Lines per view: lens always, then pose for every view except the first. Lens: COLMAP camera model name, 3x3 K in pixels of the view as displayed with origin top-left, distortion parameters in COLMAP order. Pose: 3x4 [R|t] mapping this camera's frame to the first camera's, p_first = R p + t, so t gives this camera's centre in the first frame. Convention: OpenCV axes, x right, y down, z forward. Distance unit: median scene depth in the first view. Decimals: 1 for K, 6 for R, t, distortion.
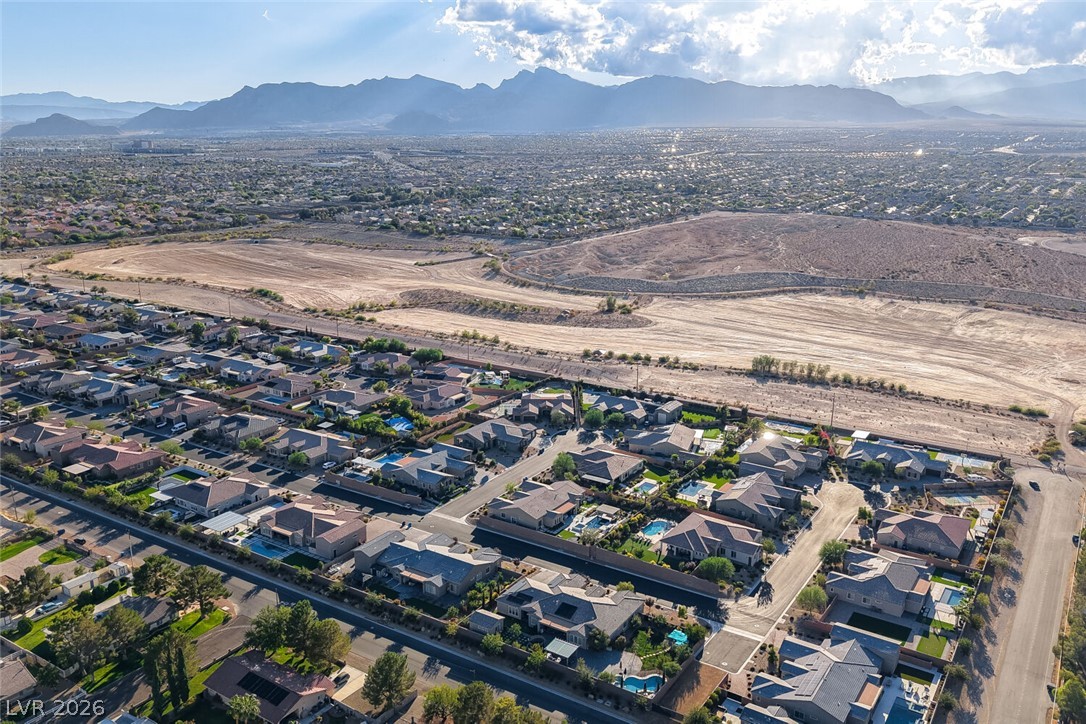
lens RADIAL K [[879.5, 0, 568.3], [0, 879.5, 360.8], [0, 0, 1]] dist [0.100349, -0.215110]
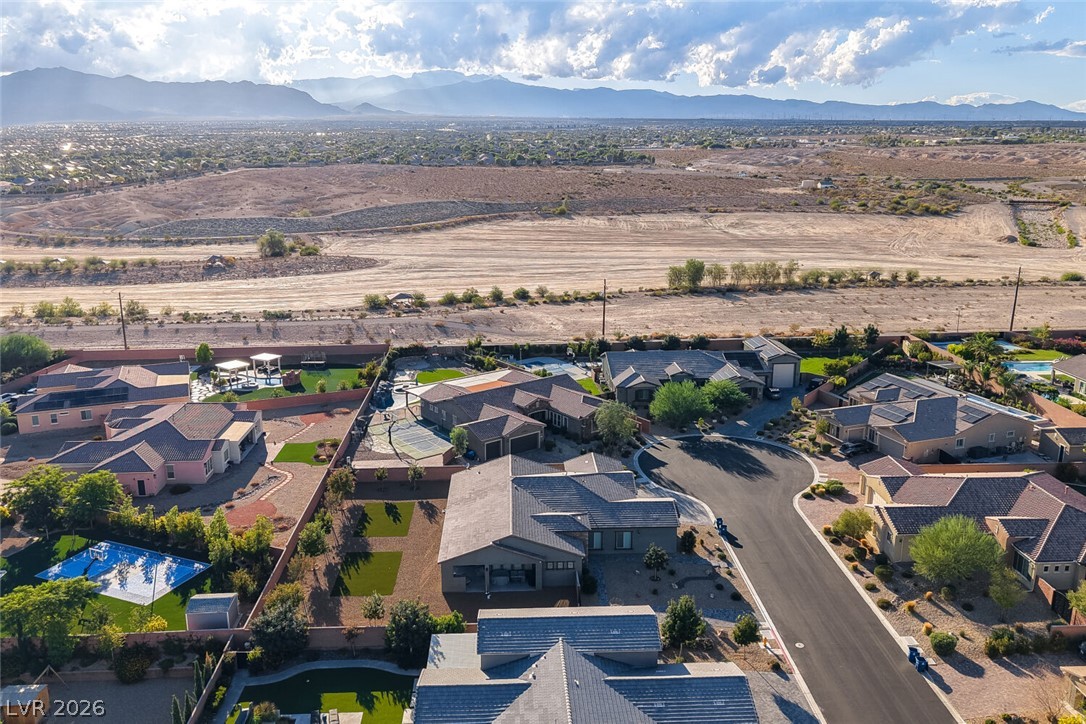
lens RADIAL K [[865.0, 0, 548.1], [0, 865.0, 341.4], [0, 0, 1]] dist [0.093996, -0.168044]
pose [[0.820526, -0.151781, 0.551090, -0.173194], [0.162716, 0.986236, 0.029358, 0.014088], [-0.547961, 0.065582, 0.833929, 0.563354]]
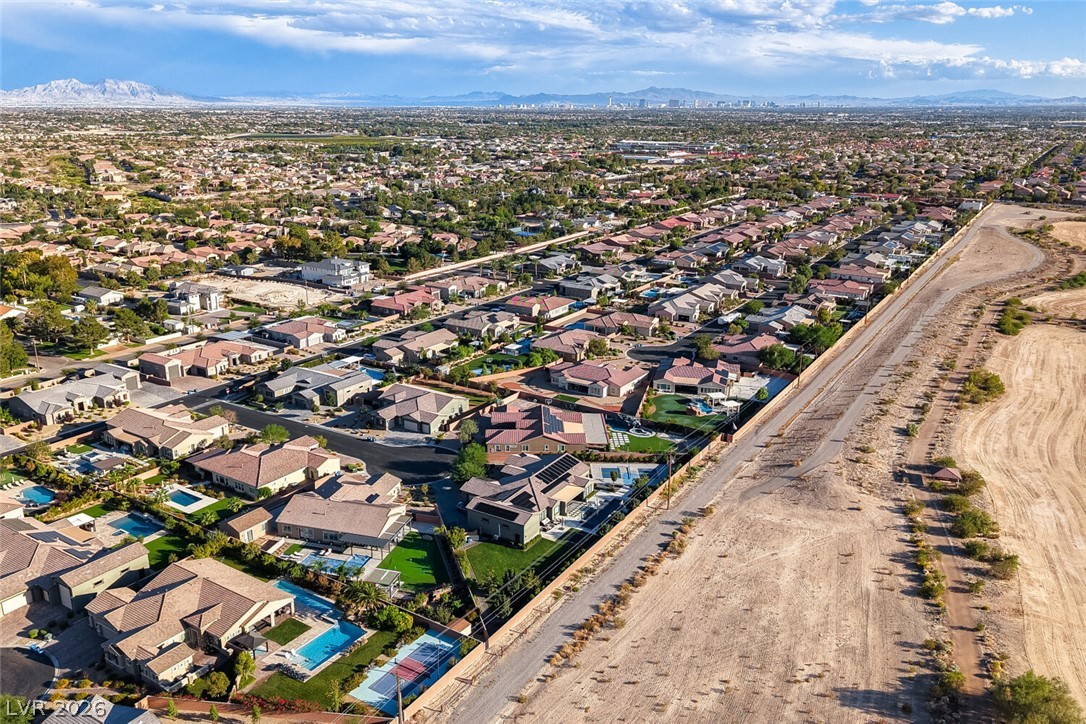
lens RADIAL K [[852.1, 0, 559.3], [0, 852.1, 362.1], [0, 0, 1]] dist [0.064049, -0.114471]
pose [[-0.007761, 0.281497, -0.959531, 0.446548], [-0.255066, 0.927262, 0.274093, -0.133750], [0.966893, 0.246871, 0.064604, 0.791907]]
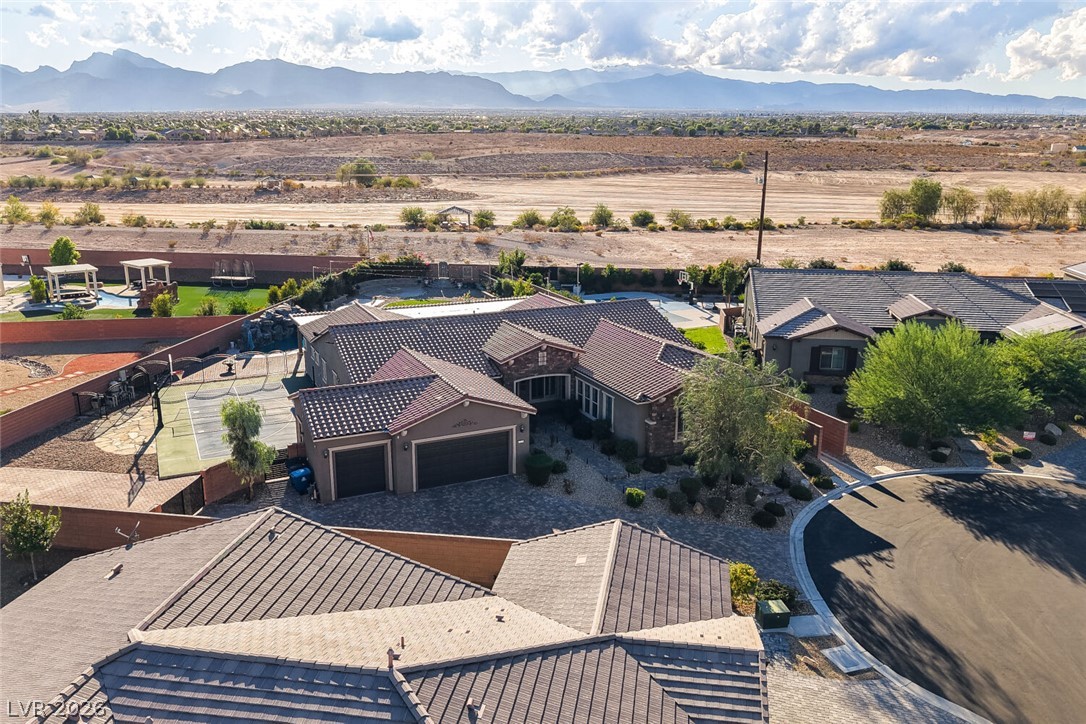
lens RADIAL K [[865.7, 0, 564.4], [0, 865.7, 394.1], [0, 0, 1]] dist [0.018185, -0.012300]
pose [[0.914609, -0.127009, 0.383875, -0.059999], [0.109354, 0.991703, 0.067573, 0.040297], [-0.389272, -0.019825, 0.920909, 0.705713]]
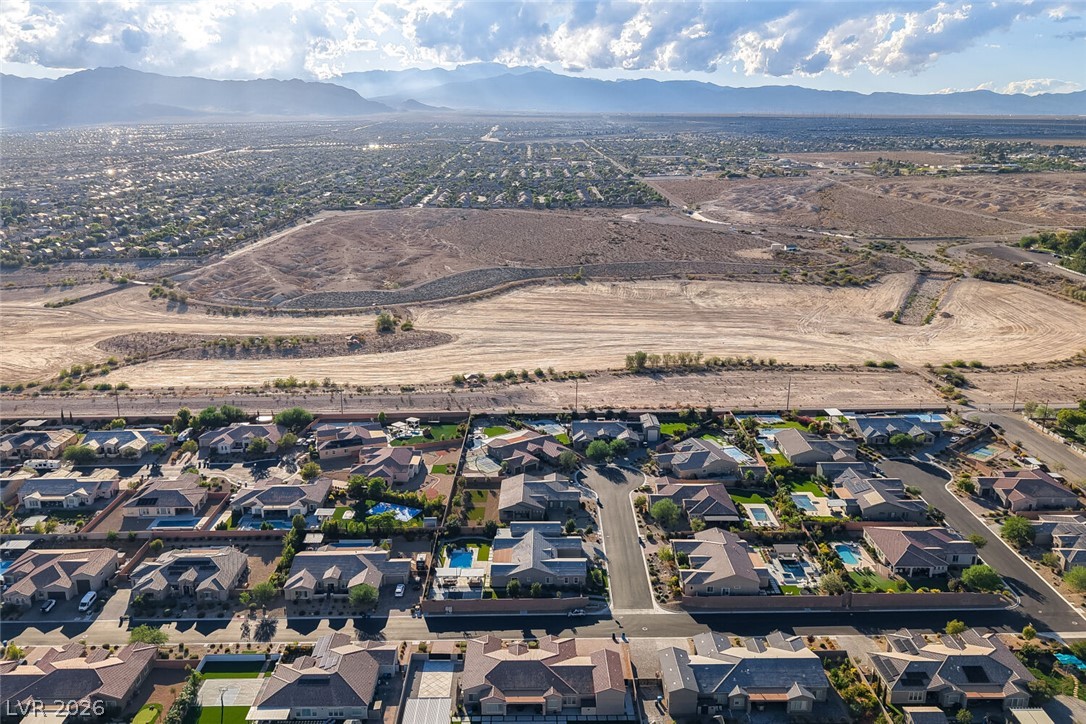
lens RADIAL K [[865.0, 0, 548.1], [0, 865.0, 341.4], [0, 0, 1]] dist [0.093996, -0.168044]
pose [[0.846448, -0.148115, 0.511456, -0.350564], [0.153268, 0.987655, 0.032364, -0.063142], [-0.509935, 0.050995, 0.858700, 0.210416]]
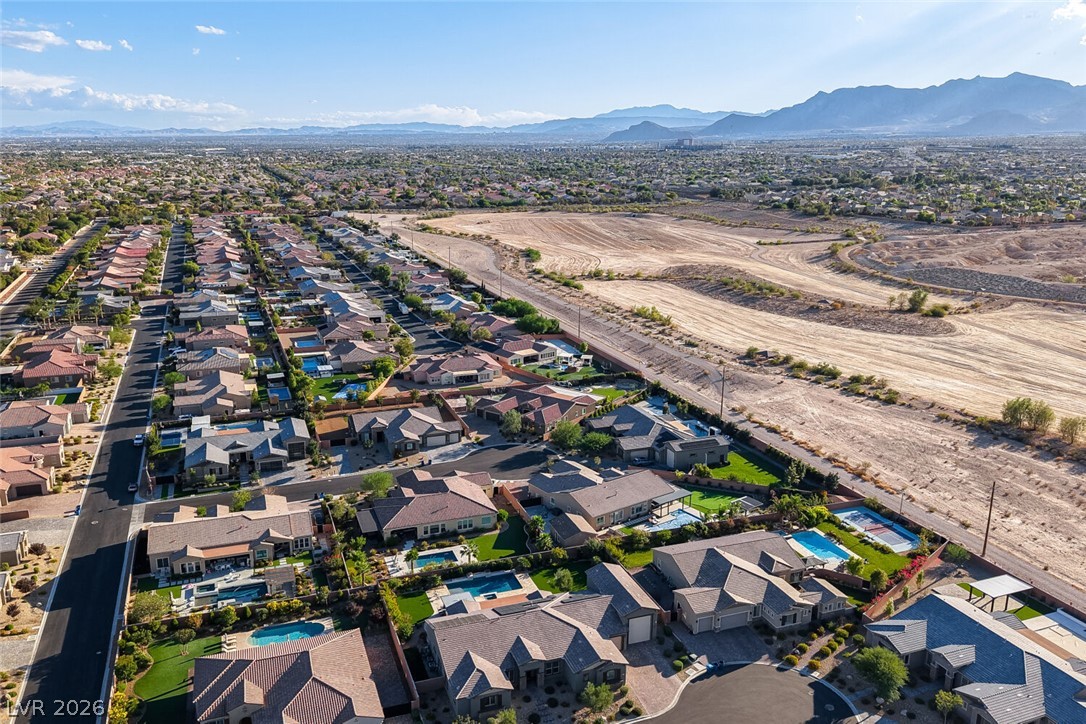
lens RADIAL K [[862.1, 0, 536.5], [0, 862.1, 335.8], [0, 0, 1]] dist [0.093336, -0.171561]
pose [[0.791395, 0.127645, -0.597830, 0.292554], [-0.146360, 0.989078, 0.017433, -0.009531], [0.593525, 0.073702, 0.801434, 0.386869]]
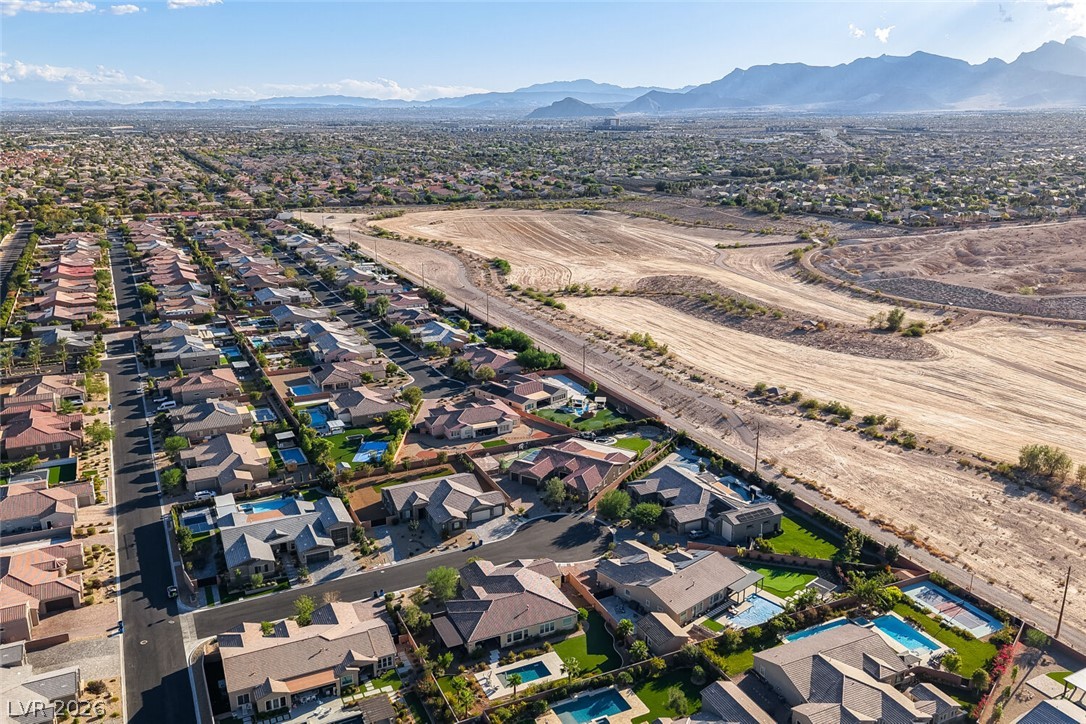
lens RADIAL K [[865.0, 0, 548.1], [0, 865.0, 341.4], [0, 0, 1]] dist [0.093996, -0.168044]
pose [[0.850616, 0.131332, -0.509120, 0.223387], [-0.130461, 0.990740, 0.037601, -0.050352], [0.509344, 0.034436, 0.859874, 0.357512]]
